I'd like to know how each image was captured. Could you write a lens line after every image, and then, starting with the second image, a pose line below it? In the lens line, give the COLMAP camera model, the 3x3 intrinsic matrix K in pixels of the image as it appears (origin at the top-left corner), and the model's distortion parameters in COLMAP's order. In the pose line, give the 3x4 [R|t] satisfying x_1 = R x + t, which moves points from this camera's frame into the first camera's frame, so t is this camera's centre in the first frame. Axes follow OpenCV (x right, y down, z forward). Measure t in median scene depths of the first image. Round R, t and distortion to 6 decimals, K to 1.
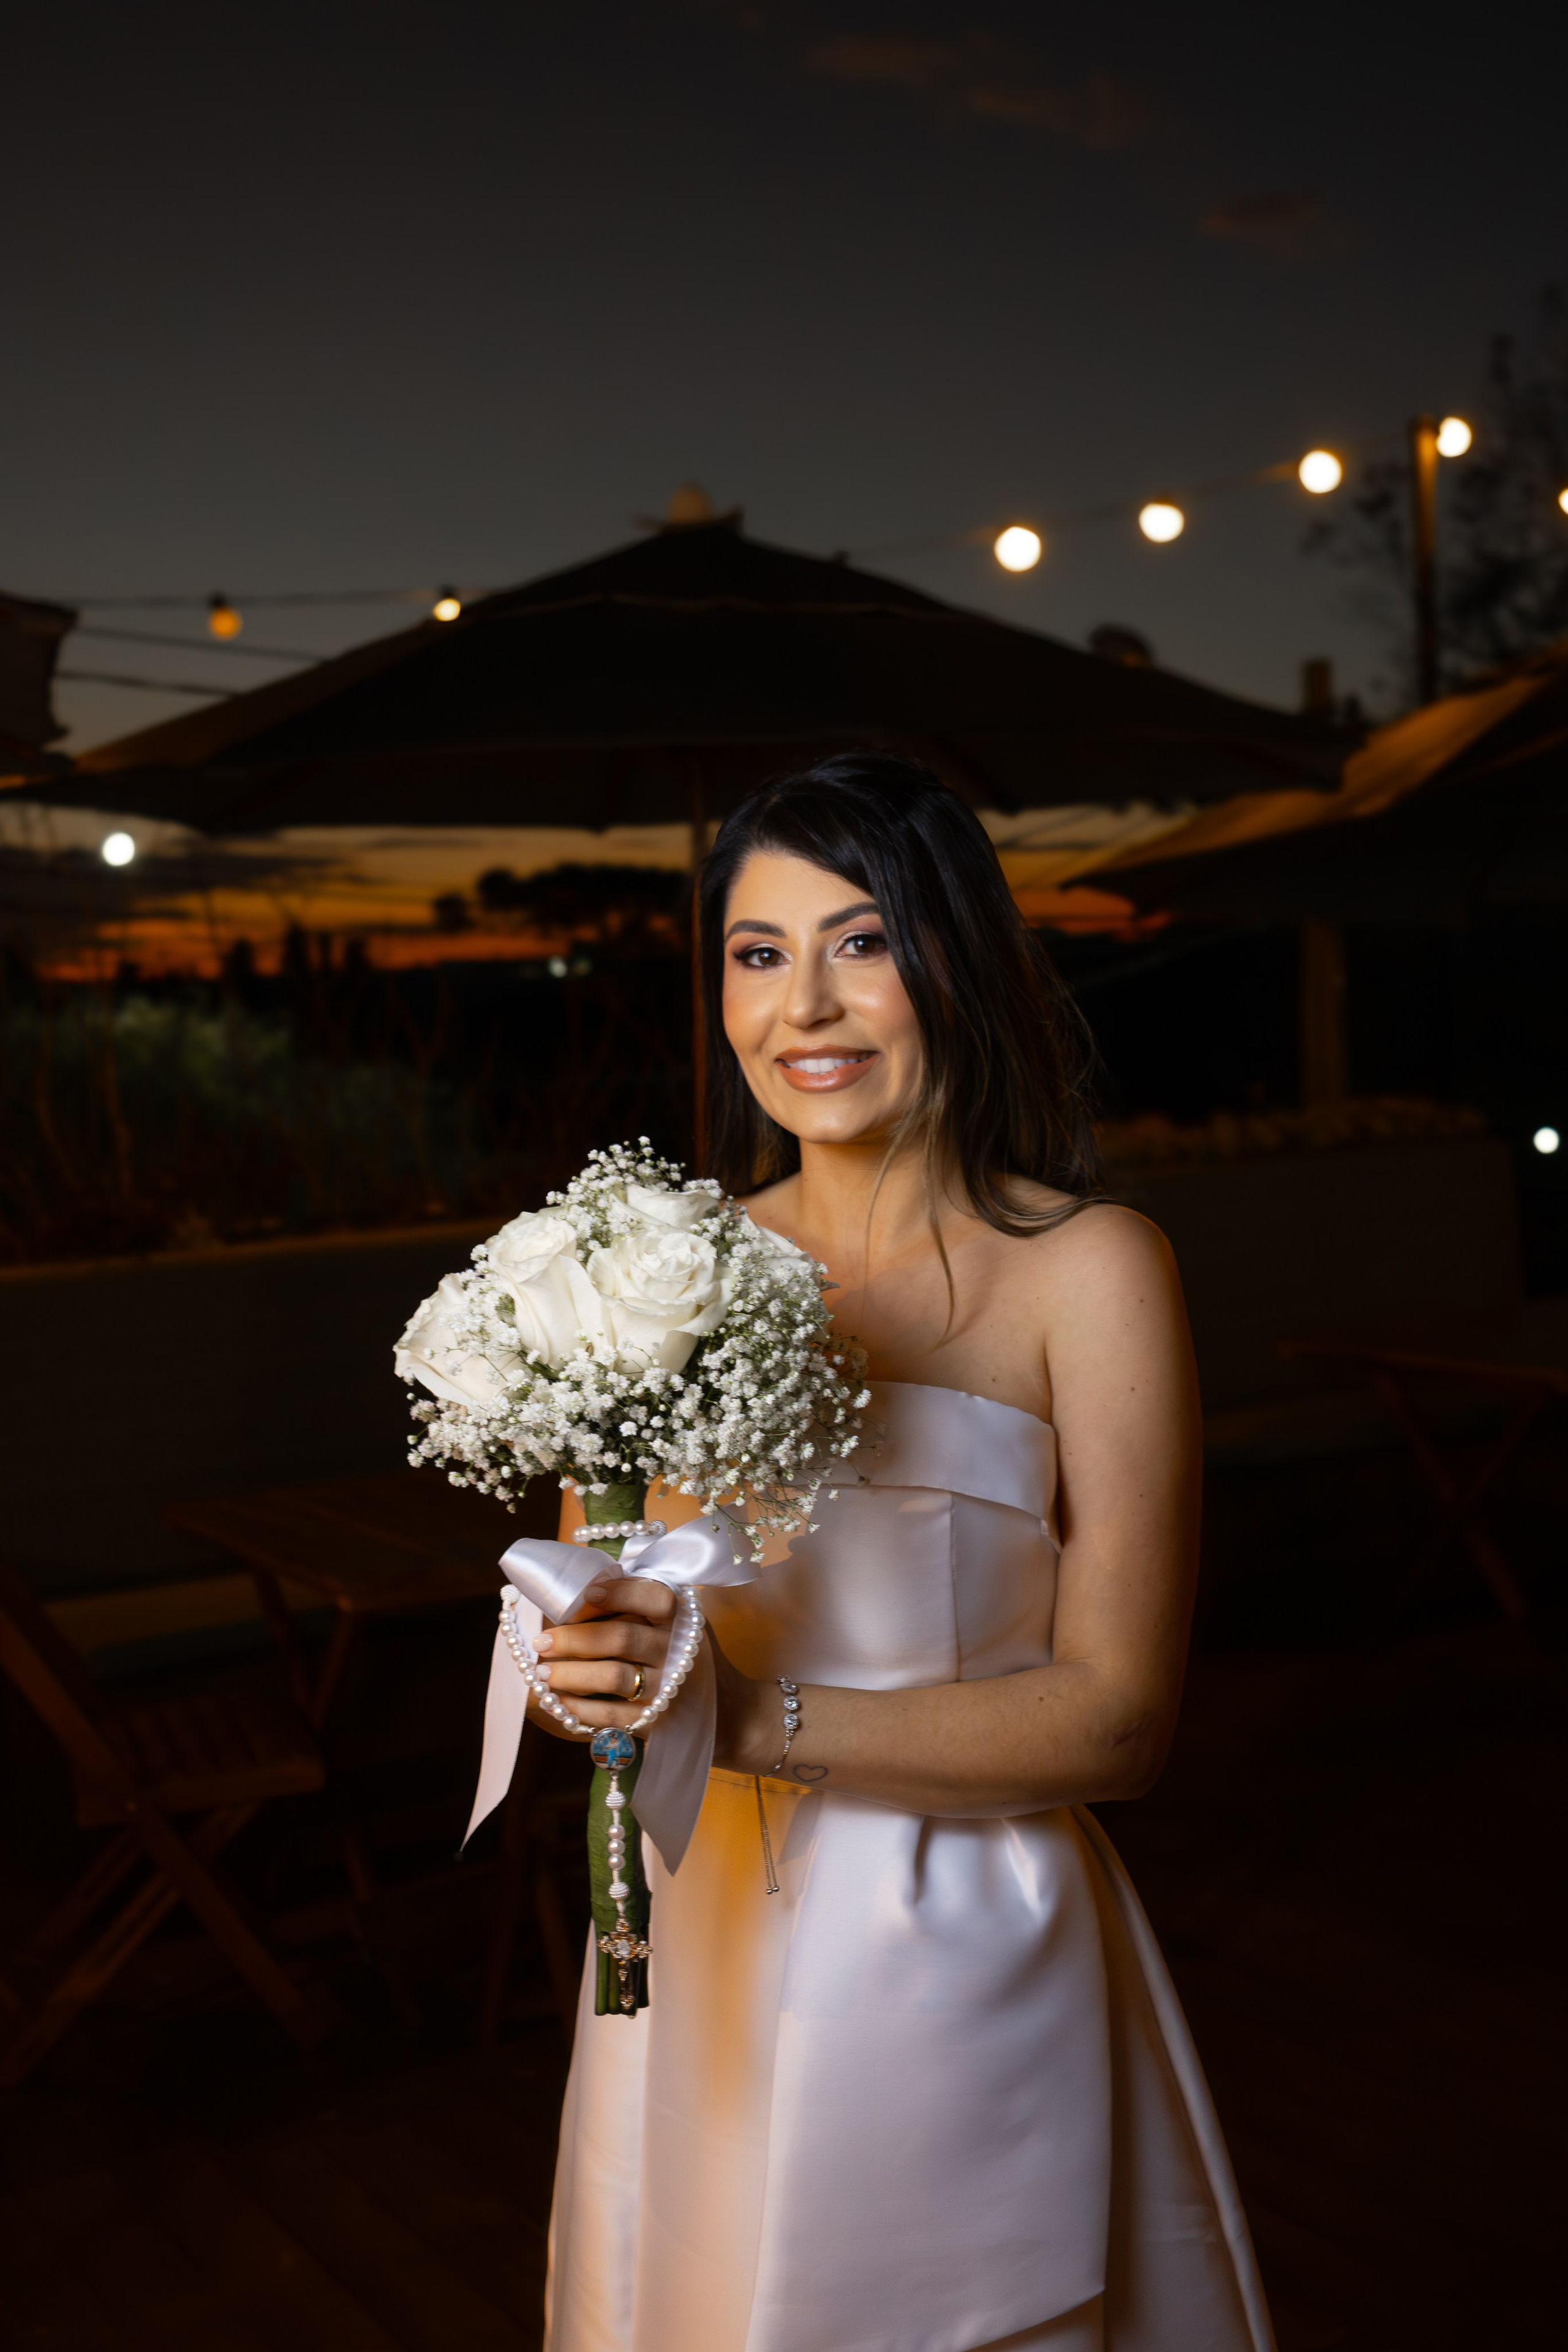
lens RADIAL K [[2551.1, 0, 780.1], [0, 2551.1, 1170.4], [0, 0, 1]] dist [-0.011446, 0.000000]
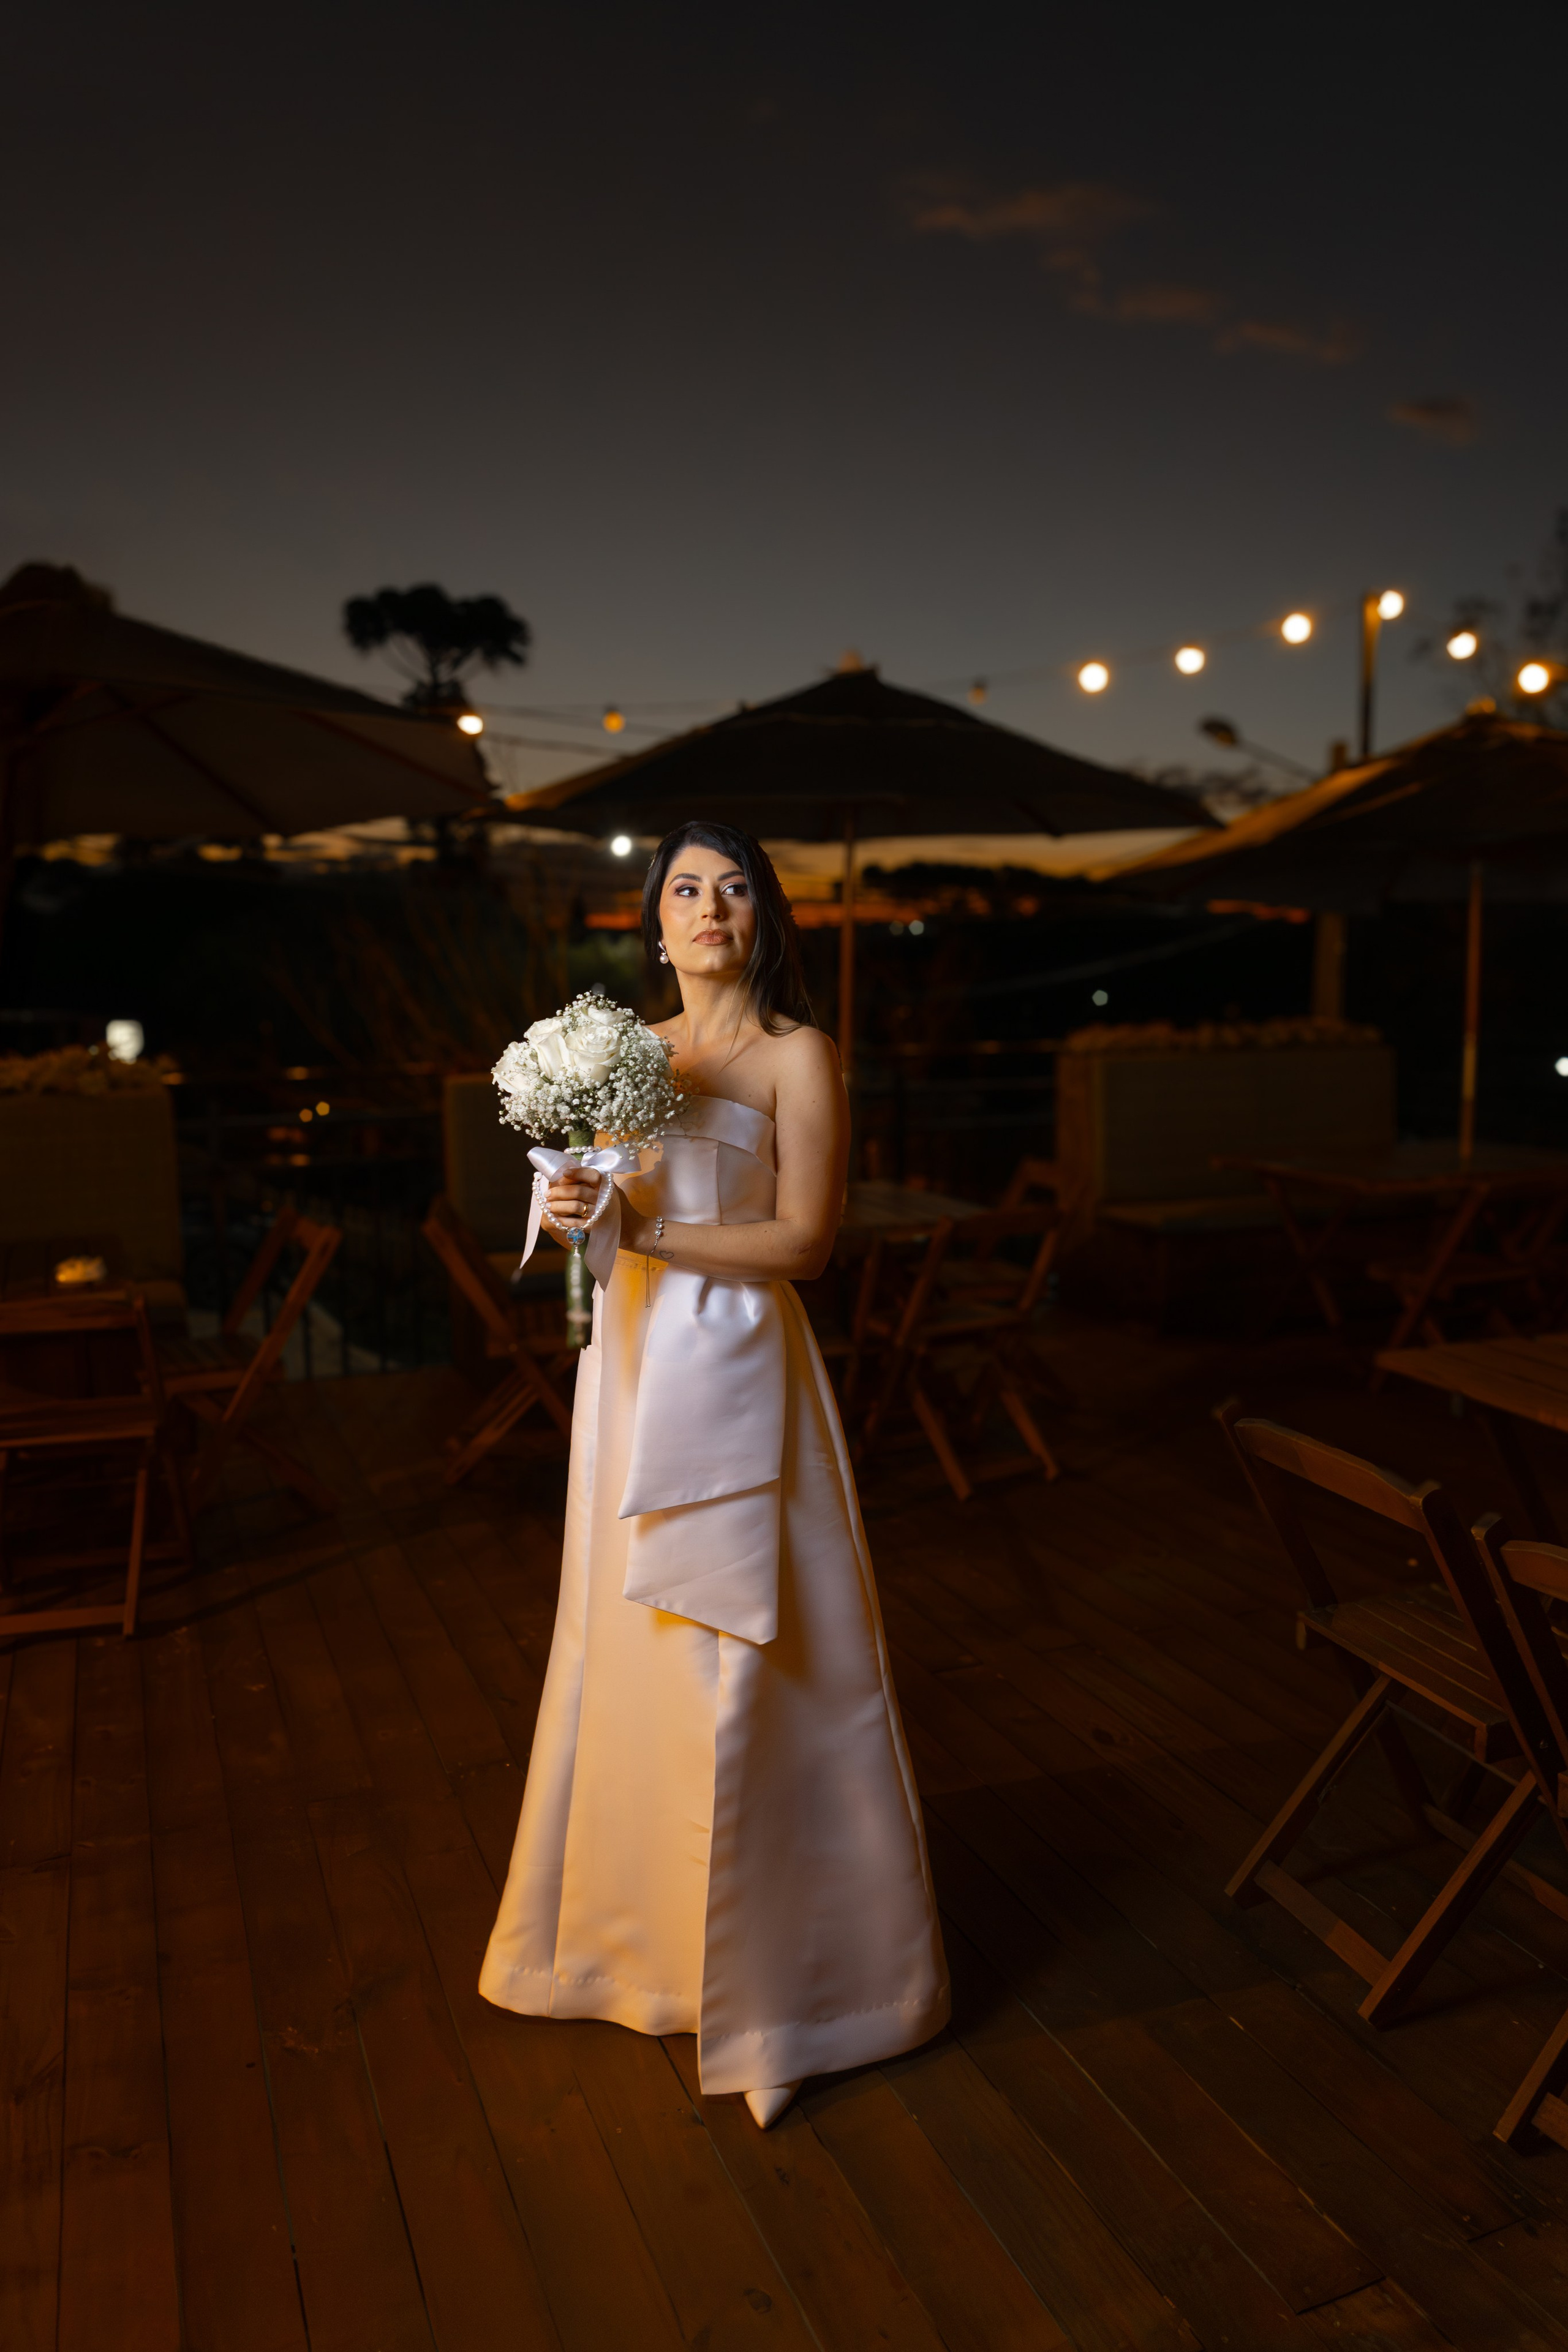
lens RADIAL K [[1627.1, 0, 785.6], [0, 1627.1, 1186.6], [0, 0, 1]] dist [-0.009036, -0.002776]
pose [[0.986565, 0.052601, -0.154668, 0.346133], [-0.040363, 0.995878, 0.081229, 0.041302], [0.158304, -0.073895, 0.984621, -0.461860]]
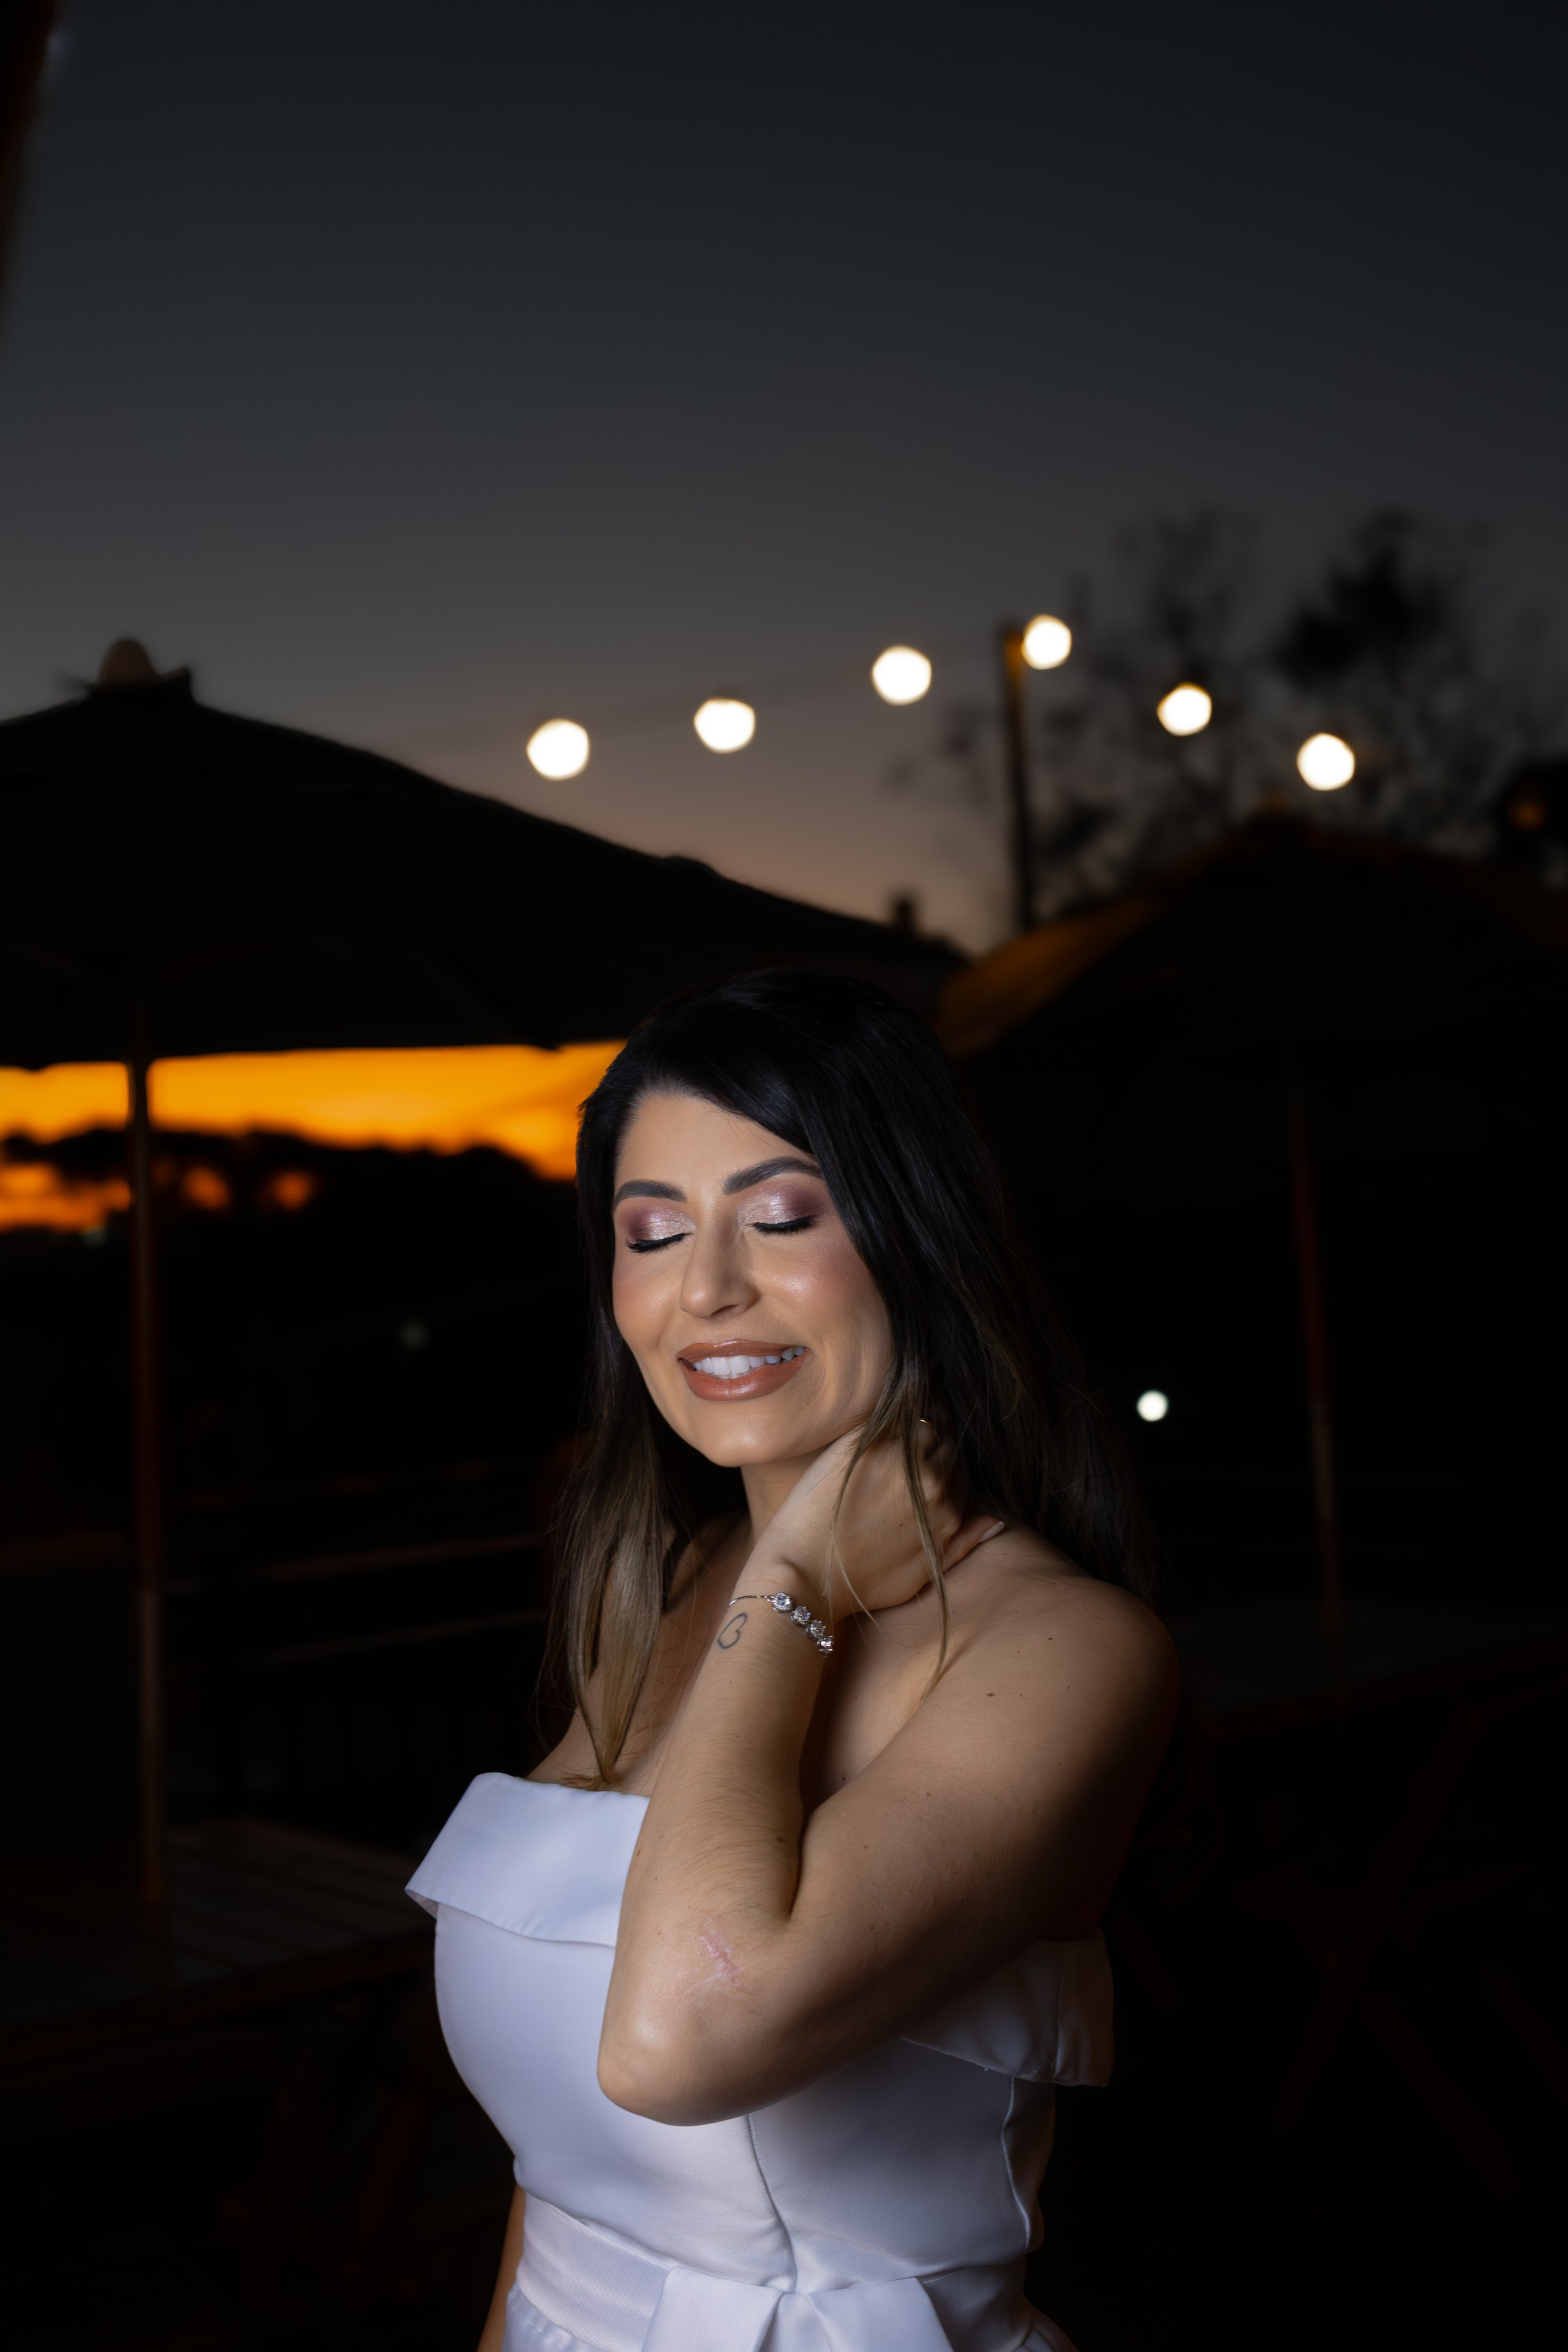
lens RADIAL K [[2693.8, 0, 782.2], [0, 2693.8, 1171.8], [0, 0, 1]] dist [0.004912, 0.000000]
pose [[0.986461, -0.004009, 0.163950, 0.074001], [0.020508, 0.994869, -0.099069, -0.076539], [-0.162711, 0.101090, 0.981481, 0.741002]]
